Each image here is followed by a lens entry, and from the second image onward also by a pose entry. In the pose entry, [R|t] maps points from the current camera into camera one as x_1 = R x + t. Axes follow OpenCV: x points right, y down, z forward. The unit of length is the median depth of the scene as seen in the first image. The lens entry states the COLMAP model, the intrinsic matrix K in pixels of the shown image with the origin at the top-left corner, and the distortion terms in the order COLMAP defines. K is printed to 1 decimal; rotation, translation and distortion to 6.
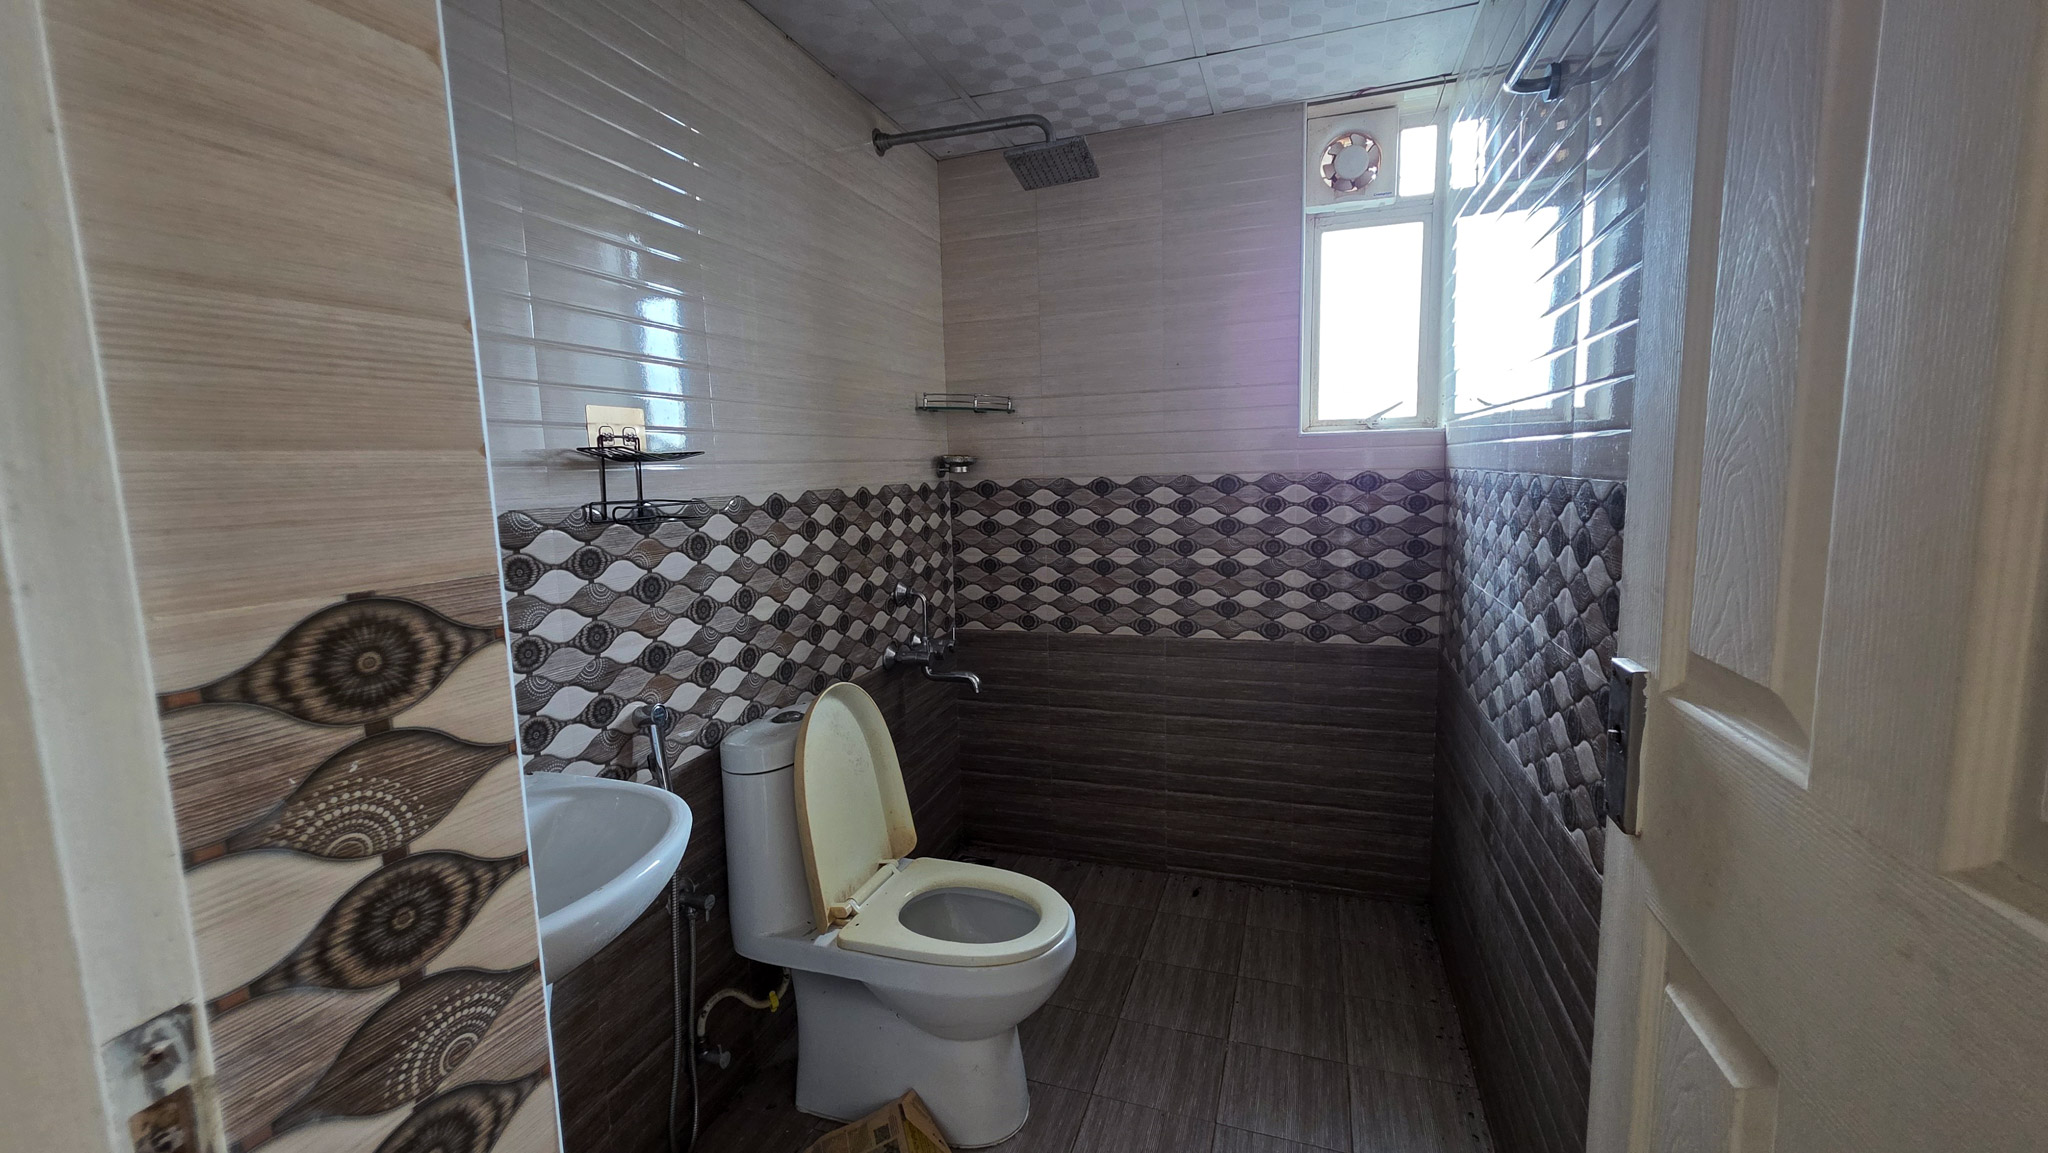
lens RADIAL K [[821.6, 0, 1034.0], [0, 821.6, 568.2], [0, 0, 1]] dist [0.001997, -0.000765]
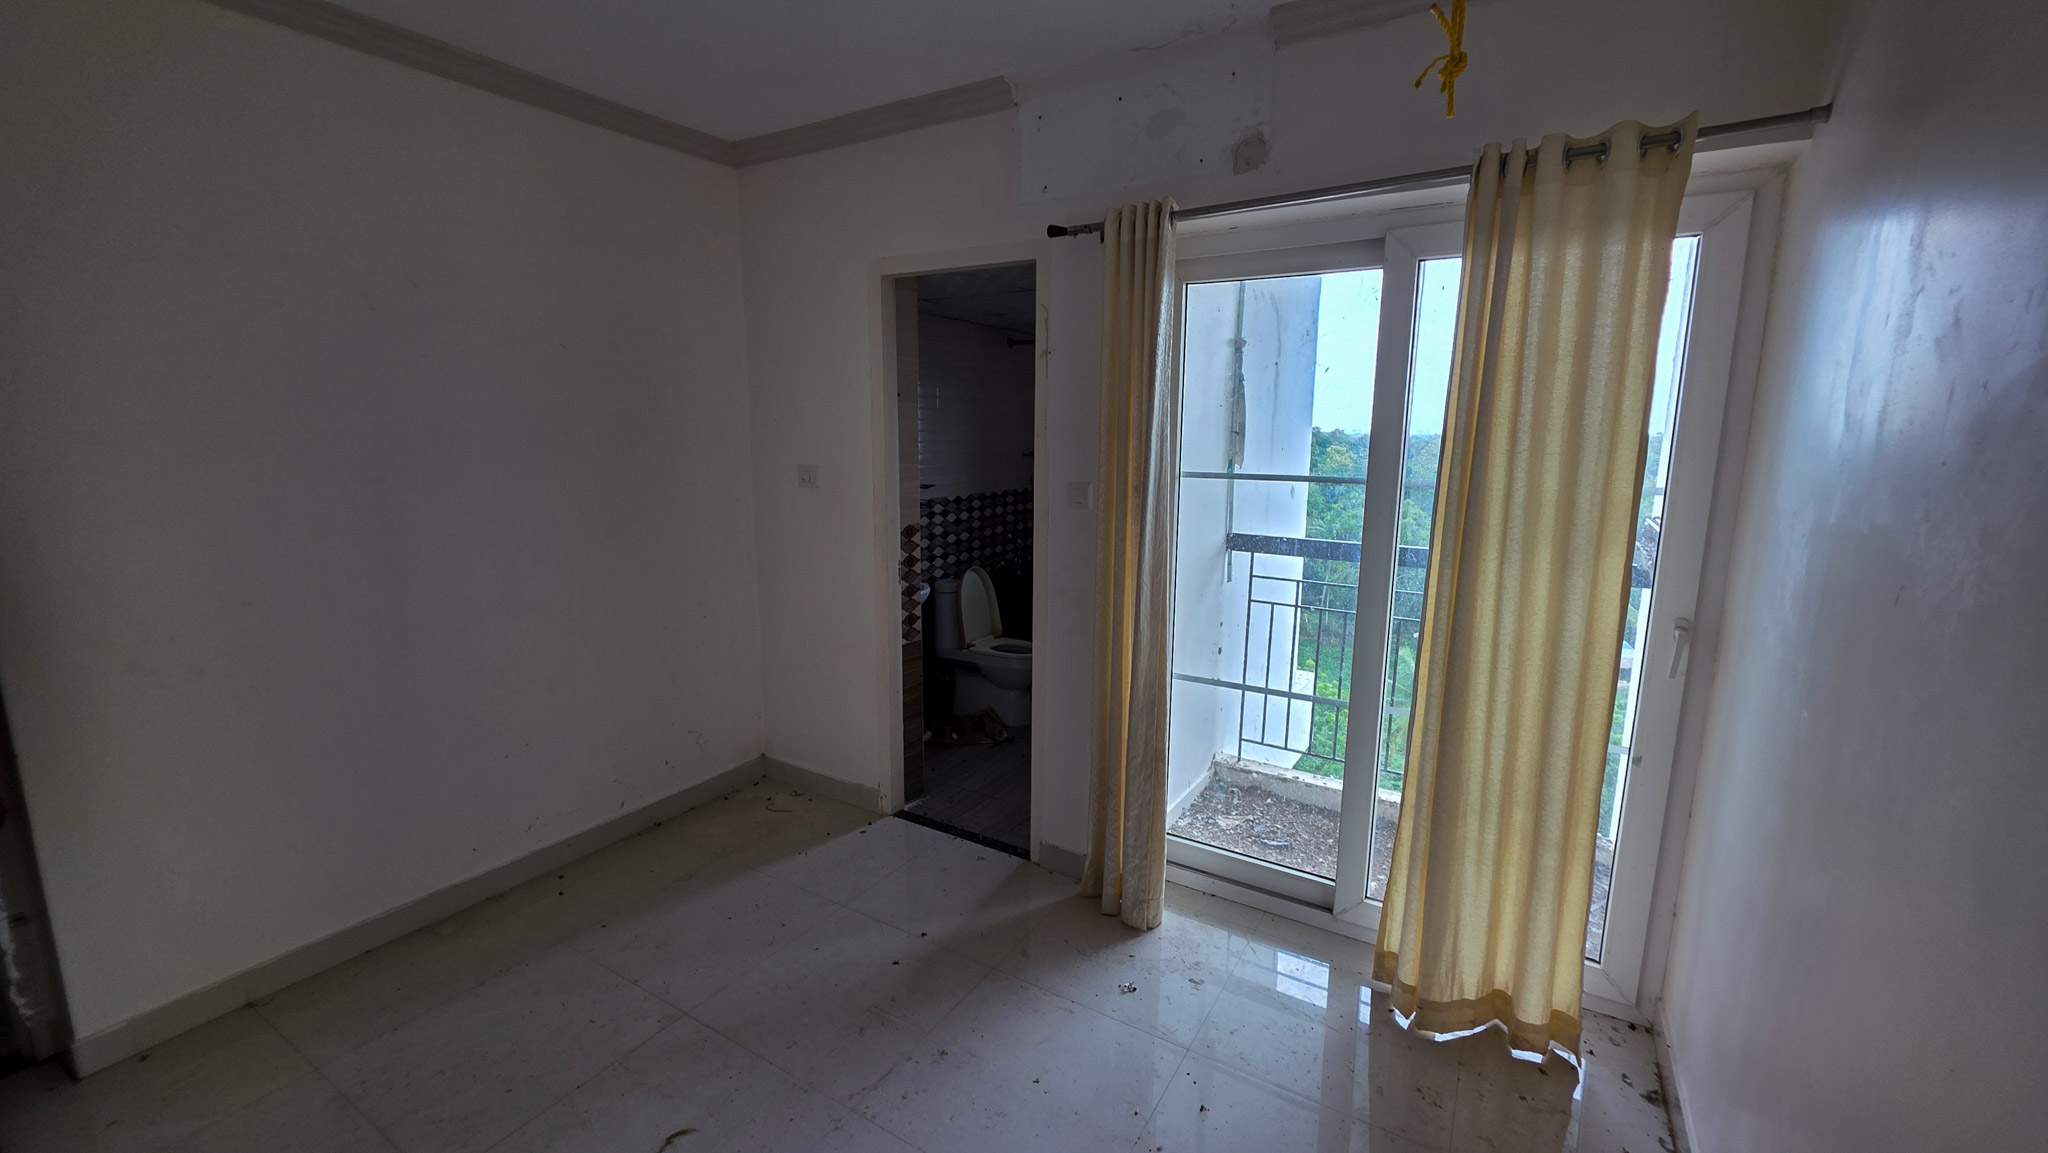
lens RADIAL K [[821.6, 0, 1021.5], [0, 821.6, 572.4], [0, 0, 1]] dist [0.001997, -0.000765]
pose [[0.969593, 0.070364, -0.234390, 0.500418], [-0.058888, 0.996714, 0.055614, -0.003351], [0.237533, -0.040120, 0.970551, -1.468120]]
